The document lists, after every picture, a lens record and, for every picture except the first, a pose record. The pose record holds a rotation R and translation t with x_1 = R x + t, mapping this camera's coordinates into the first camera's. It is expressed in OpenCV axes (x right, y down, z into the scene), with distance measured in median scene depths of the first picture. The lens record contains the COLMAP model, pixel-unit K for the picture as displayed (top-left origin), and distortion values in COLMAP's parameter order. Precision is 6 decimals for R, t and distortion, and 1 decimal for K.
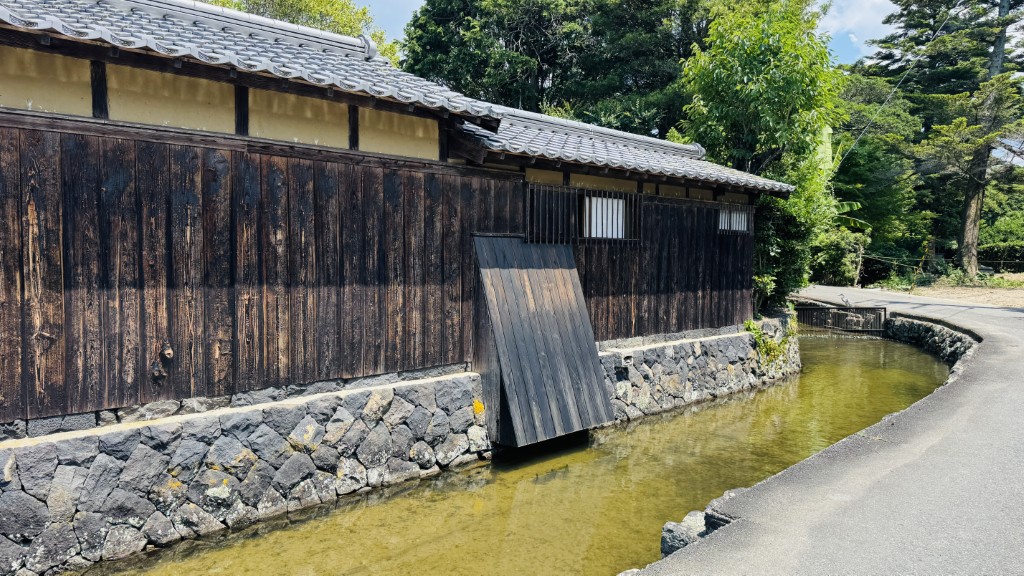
lens RADIAL K [[745.3, 0, 512.0], [0, 745.3, 288.0], [0, 0, 1]] dist [0.020724, -0.002622]
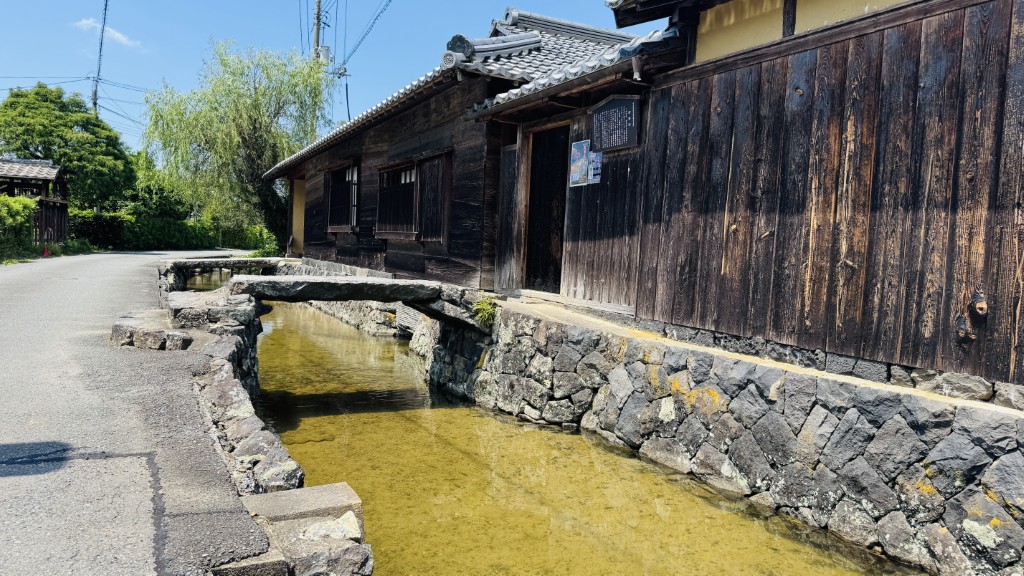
lens RADIAL K [[724.9, 0, 512.0], [0, 724.9, 288.0], [0, 0, 1]] dist [0.127283, -0.172153]
pose [[-0.282163, 0.032486, -0.958816, 0.326155], [-0.089261, 0.994202, 0.059952, 0.071372], [0.955205, 0.102501, -0.277628, 0.825323]]
